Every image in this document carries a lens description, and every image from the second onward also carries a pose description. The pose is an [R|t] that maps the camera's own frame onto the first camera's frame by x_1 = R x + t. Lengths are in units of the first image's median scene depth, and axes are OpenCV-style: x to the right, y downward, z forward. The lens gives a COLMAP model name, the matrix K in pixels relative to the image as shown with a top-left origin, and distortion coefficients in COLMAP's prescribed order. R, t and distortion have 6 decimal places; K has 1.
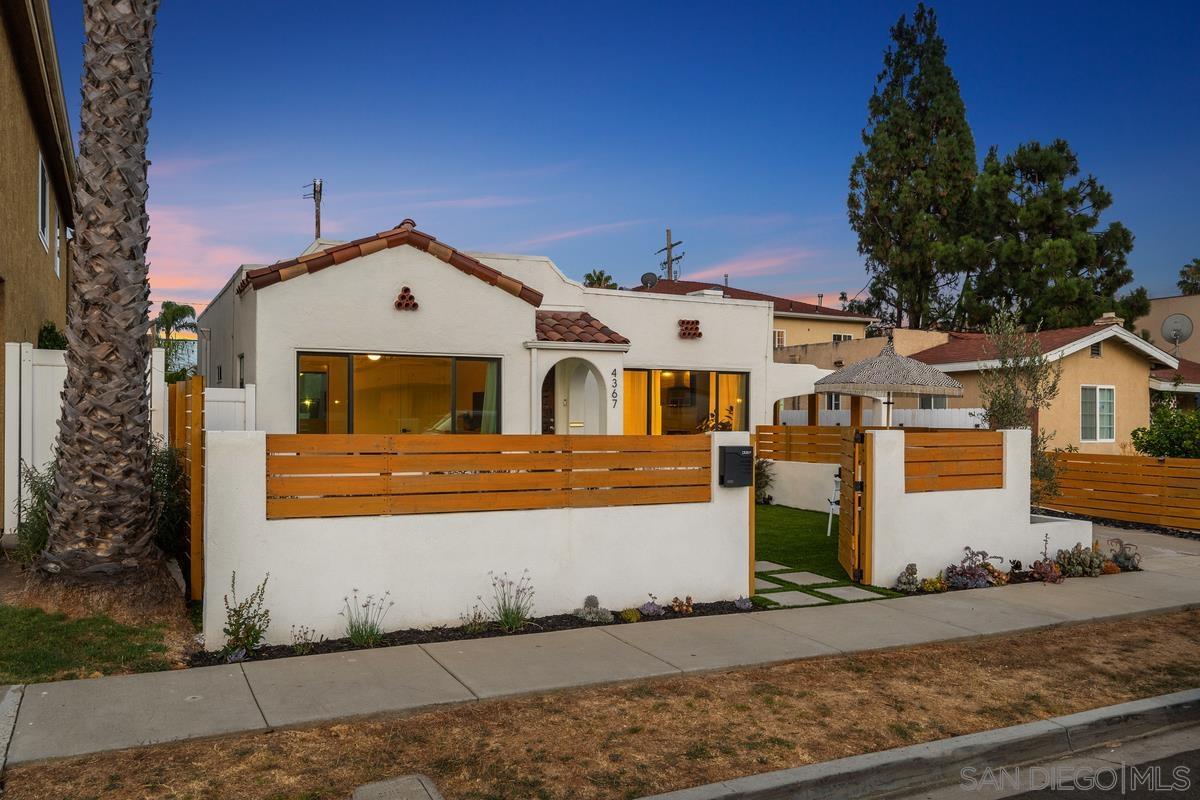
lens RADIAL K [[871.5, 0, 596.9], [0, 871.5, 415.1], [0, 0, 1]] dist [-0.002826, -0.000951]
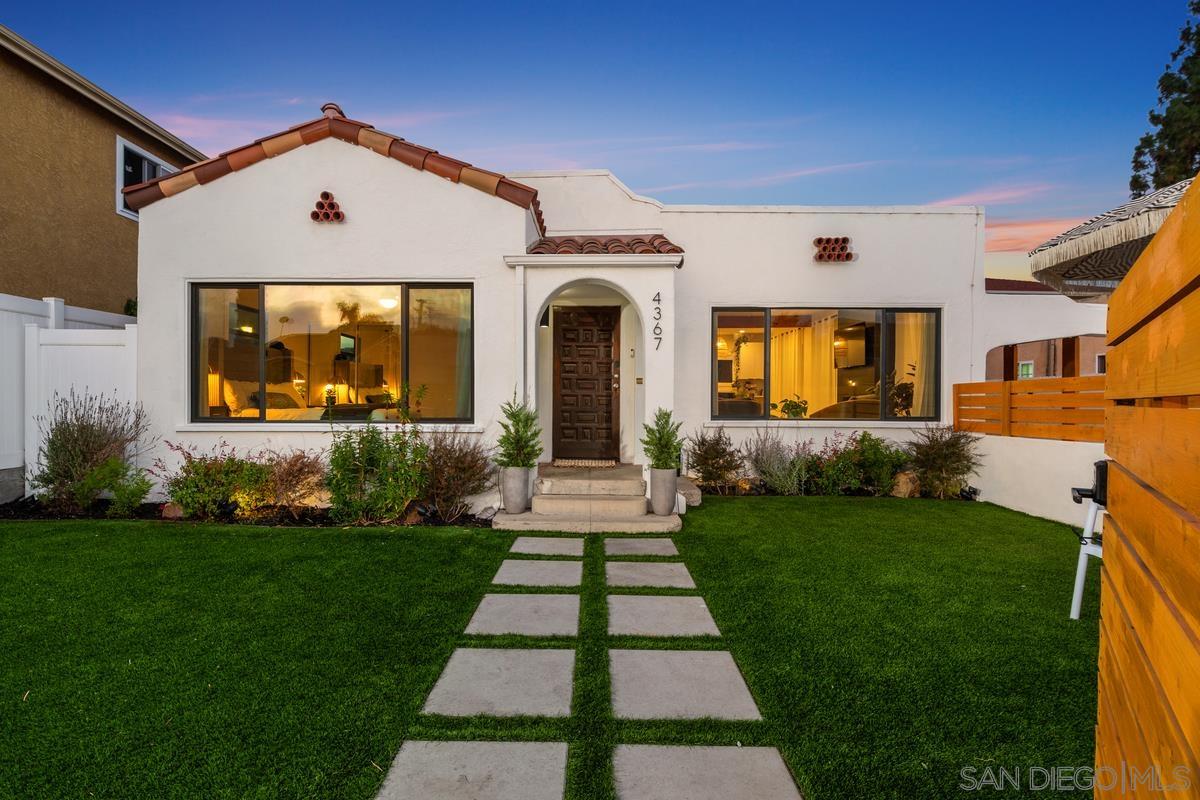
lens RADIAL K [[516.6, 0, 600.0], [0, 516.6, 400.0], [0, 0, 1]] dist [-0.012099, 0.005181]
pose [[0.866104, -0.006527, -0.499821, 0.178883], [0.004770, 0.999977, -0.004791, 0.031788], [0.499841, 0.001766, 0.866115, 0.625351]]
